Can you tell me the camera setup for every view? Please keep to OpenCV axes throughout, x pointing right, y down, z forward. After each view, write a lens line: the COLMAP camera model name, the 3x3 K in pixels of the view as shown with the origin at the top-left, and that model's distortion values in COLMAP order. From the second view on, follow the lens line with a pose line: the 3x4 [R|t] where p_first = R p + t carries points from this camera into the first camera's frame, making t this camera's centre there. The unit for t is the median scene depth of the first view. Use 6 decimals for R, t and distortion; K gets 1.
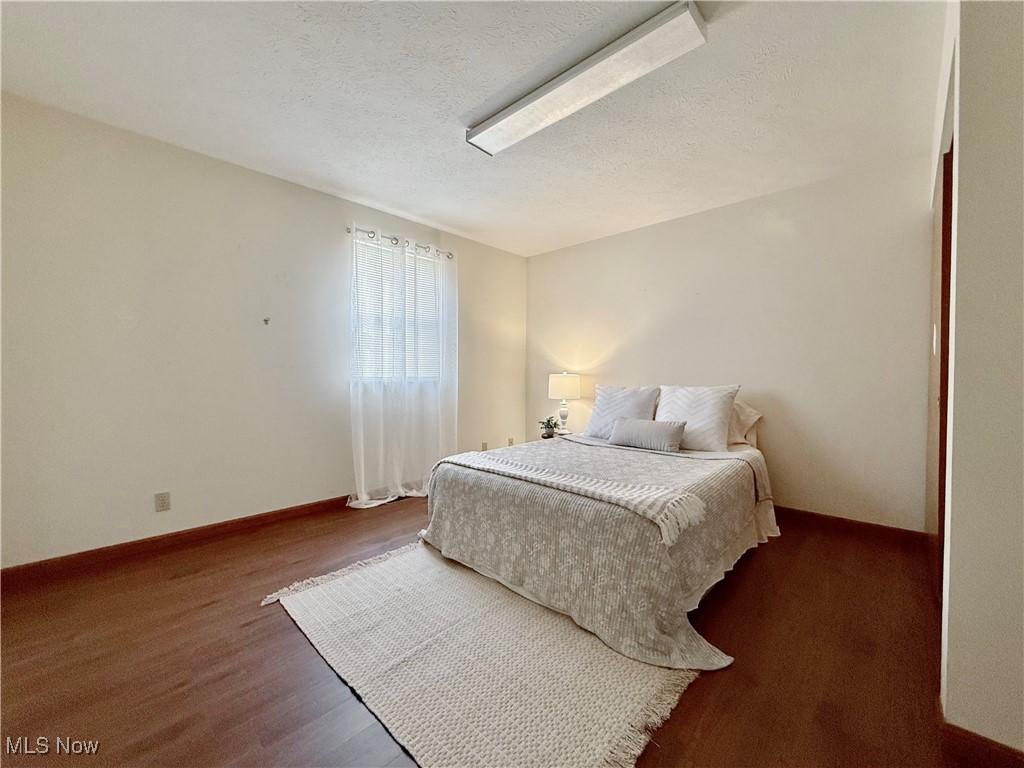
lens RADIAL K [[408.0, 0, 510.1], [0, 408.0, 381.9], [0, 0, 1]] dist [-0.000876, -0.000226]
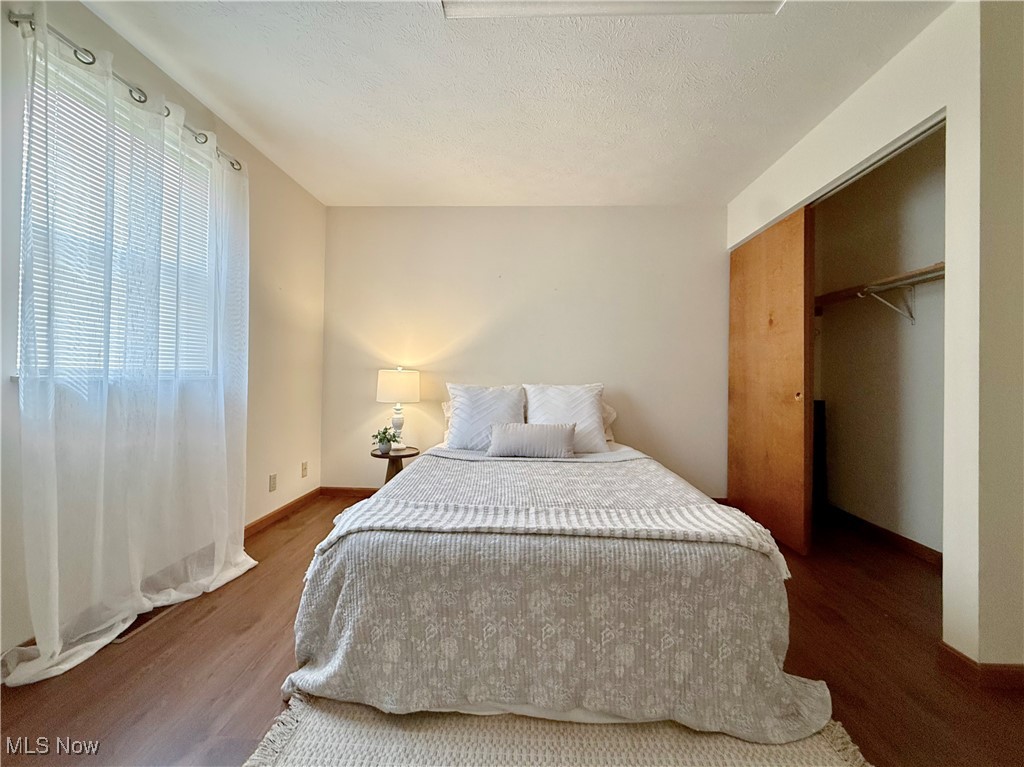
lens RADIAL K [[418.0, 0, 509.6], [0, 418.0, 371.7], [0, 0, 1]] dist [0.000953, 0.000062]
pose [[0.752448, 0.013525, 0.658513, -0.398224], [-0.002105, 0.999833, -0.018130, -0.003313], [-0.658648, 0.012256, 0.752351, 0.477229]]
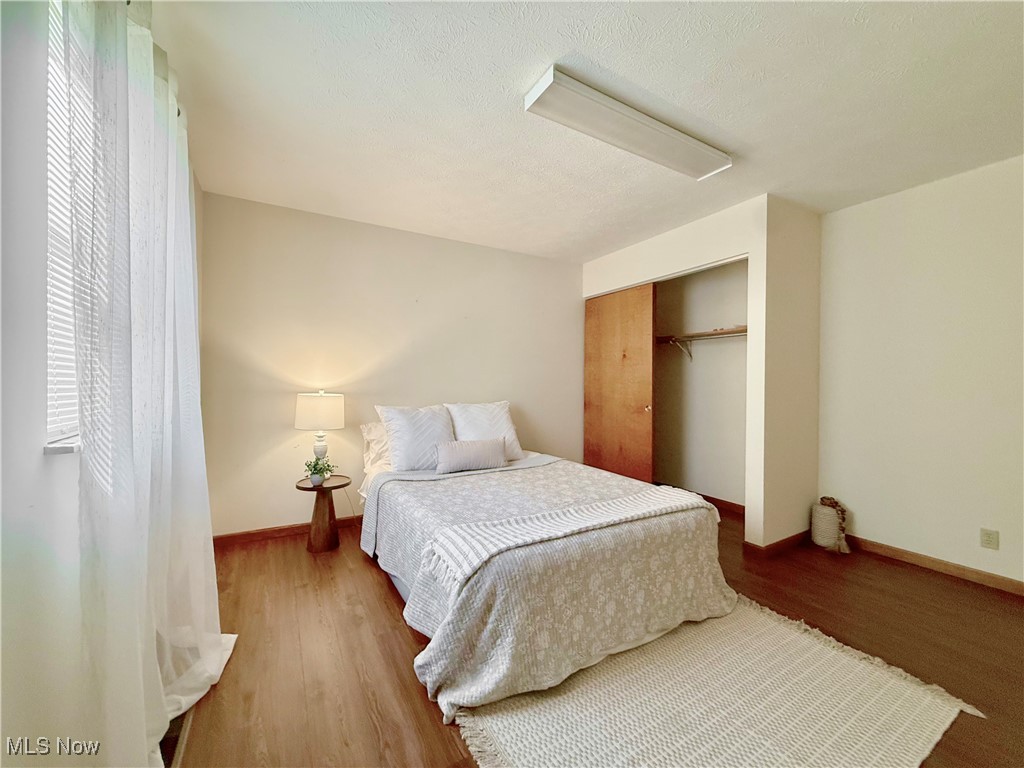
lens RADIAL K [[408.0, 0, 510.1], [0, 408.0, 381.9], [0, 0, 1]] dist [-0.000876, -0.000226]
pose [[0.281877, -0.003033, 0.959446, -0.791445], [0.007244, 0.999973, 0.001033, -0.066689], [-0.959423, 0.006659, 0.281891, 0.852121]]
